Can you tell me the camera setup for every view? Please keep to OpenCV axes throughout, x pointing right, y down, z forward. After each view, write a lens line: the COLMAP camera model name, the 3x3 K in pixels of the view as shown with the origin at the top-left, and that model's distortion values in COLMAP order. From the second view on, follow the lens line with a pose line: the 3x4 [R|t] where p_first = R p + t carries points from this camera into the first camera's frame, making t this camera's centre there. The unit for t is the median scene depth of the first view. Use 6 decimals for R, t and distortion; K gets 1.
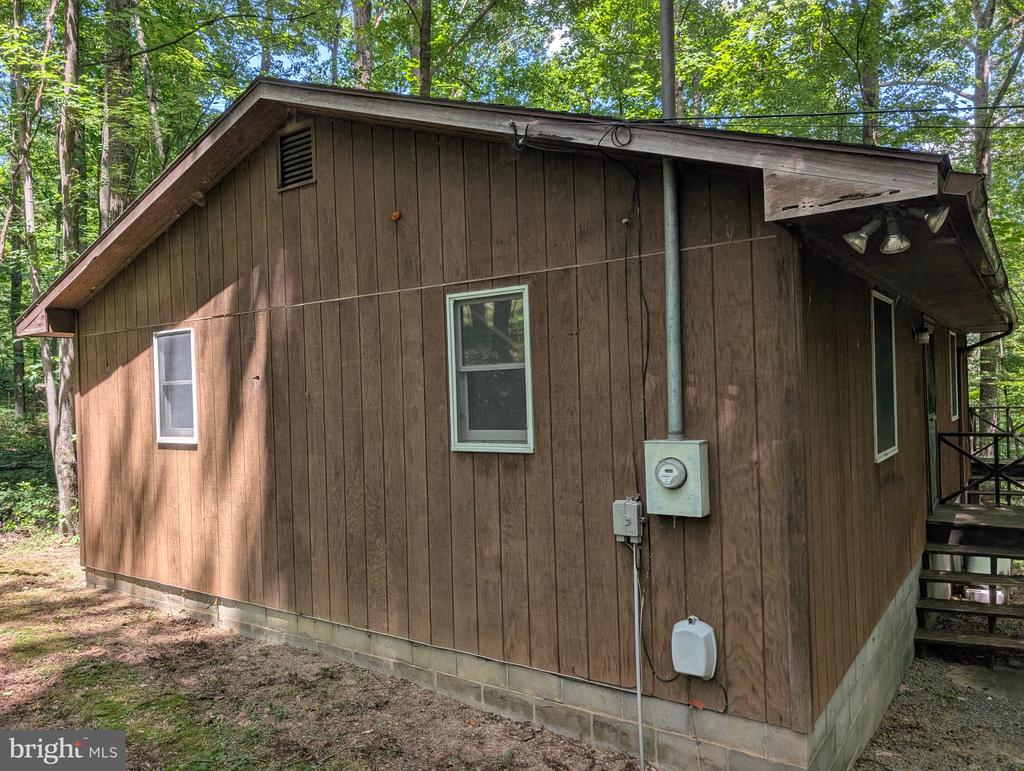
lens RADIAL K [[736.8, 0, 507.4], [0, 736.8, 380.1], [0, 0, 1]] dist [0.031778, -0.026825]
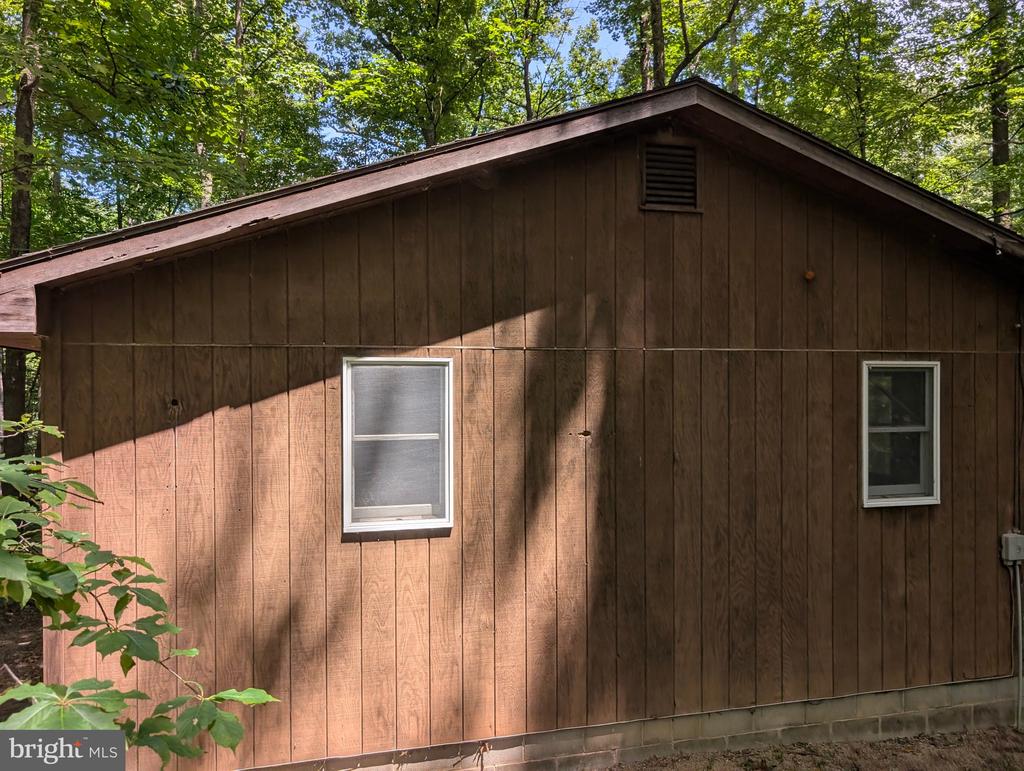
lens RADIAL K [[736.8, 0, 507.4], [0, 736.8, 380.1], [0, 0, 1]] dist [0.031778, -0.026825]
pose [[0.647469, 0.031564, 0.761438, -1.105670], [-0.028650, 0.999444, -0.017069, -0.049429], [-0.761553, -0.010764, 0.648013, 0.625764]]
